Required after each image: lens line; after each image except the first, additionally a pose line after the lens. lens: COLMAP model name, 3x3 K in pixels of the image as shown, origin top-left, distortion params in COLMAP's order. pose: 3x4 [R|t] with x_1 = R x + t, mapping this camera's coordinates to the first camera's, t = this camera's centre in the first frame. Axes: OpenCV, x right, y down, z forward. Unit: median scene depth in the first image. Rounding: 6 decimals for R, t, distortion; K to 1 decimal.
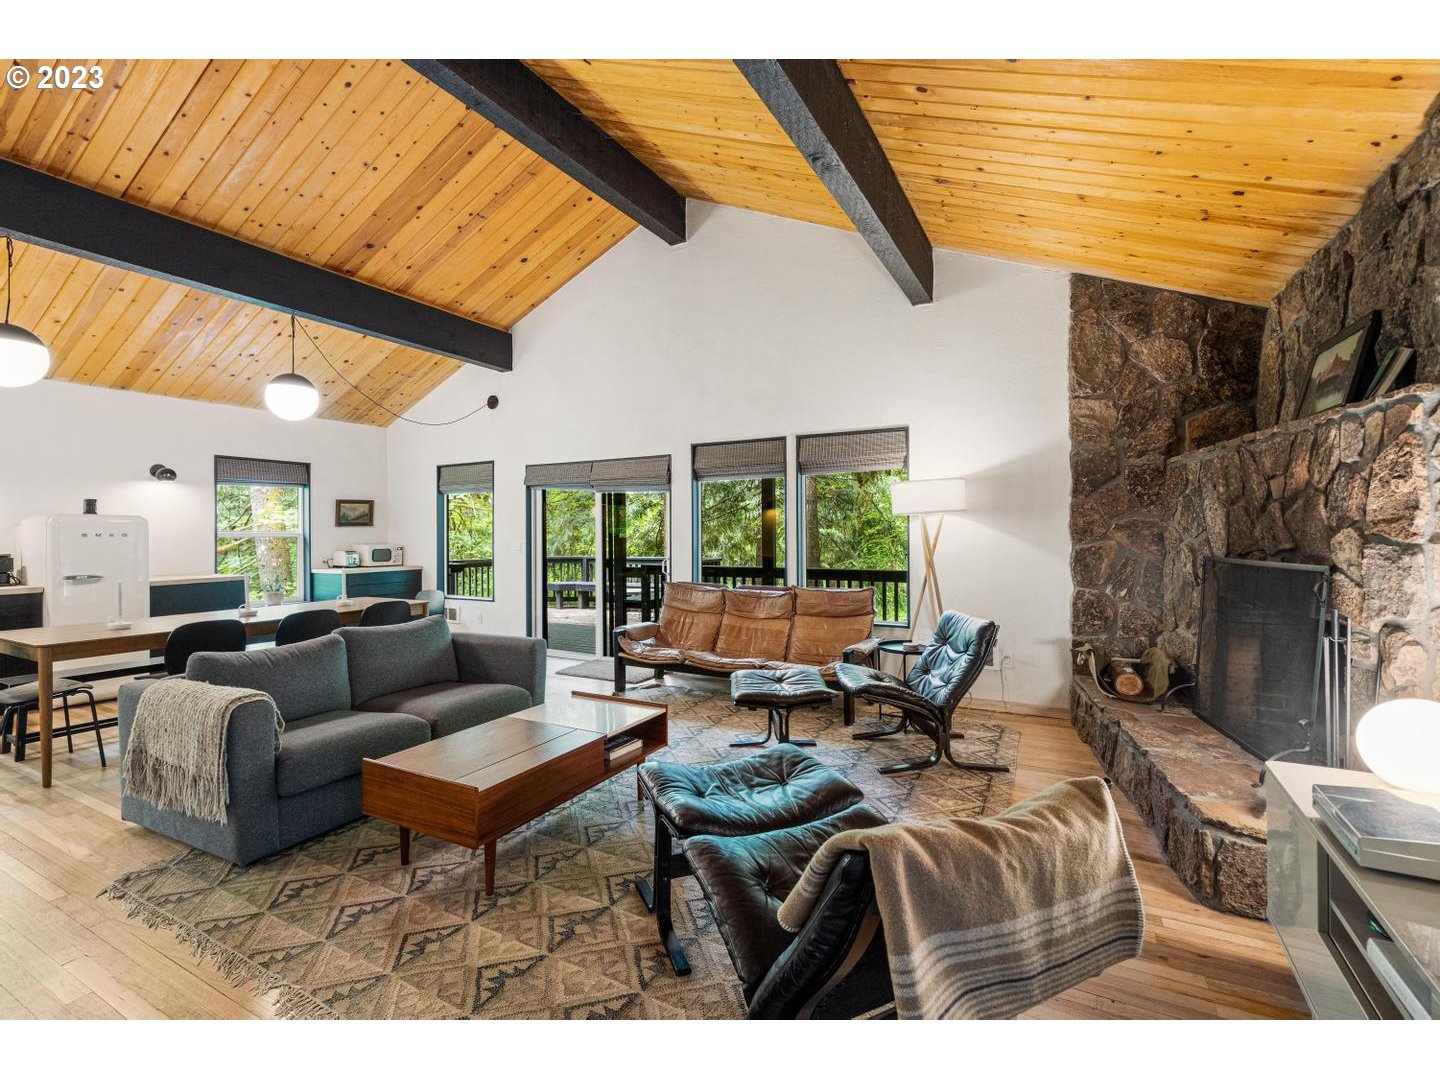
lens RADIAL K [[653.9, 0, 720.0], [0, 653.9, 540.0], [0, 0, 1]] dist [0.001201, 0.000206]
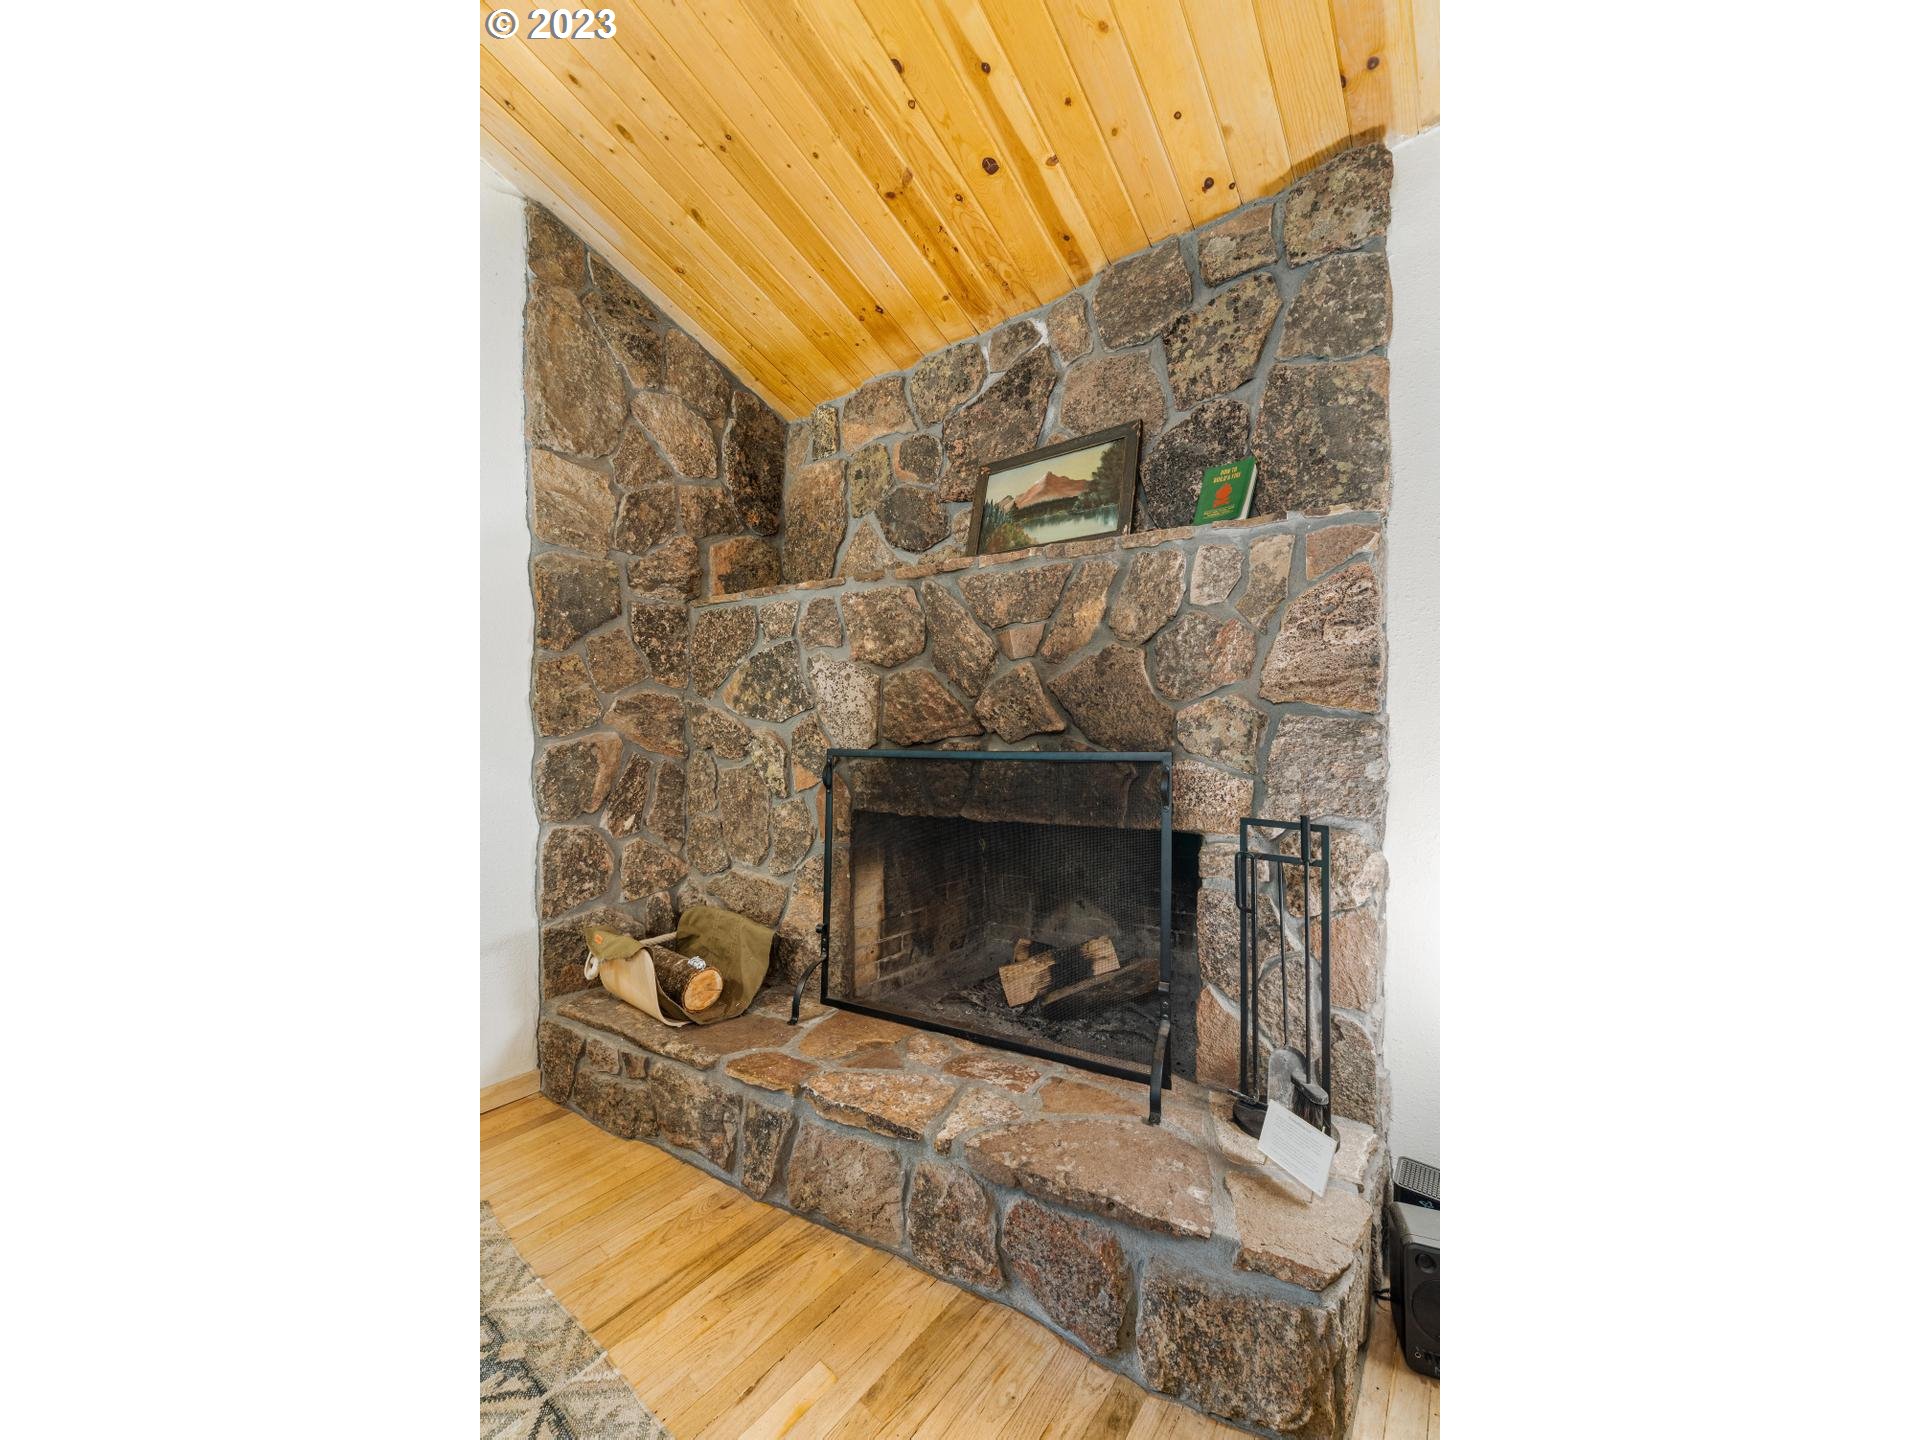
lens RADIAL K [[657.4, 0, 960.0], [0, 657.4, 720.0], [0, 0, 1]] dist [0.001463, 0.000065]
pose [[0.189316, 0.003610, 0.981910, 0.111921], [0.025474, 0.999639, -0.008587, 0.003841], [-0.981586, 0.026639, 0.189156, 0.620544]]
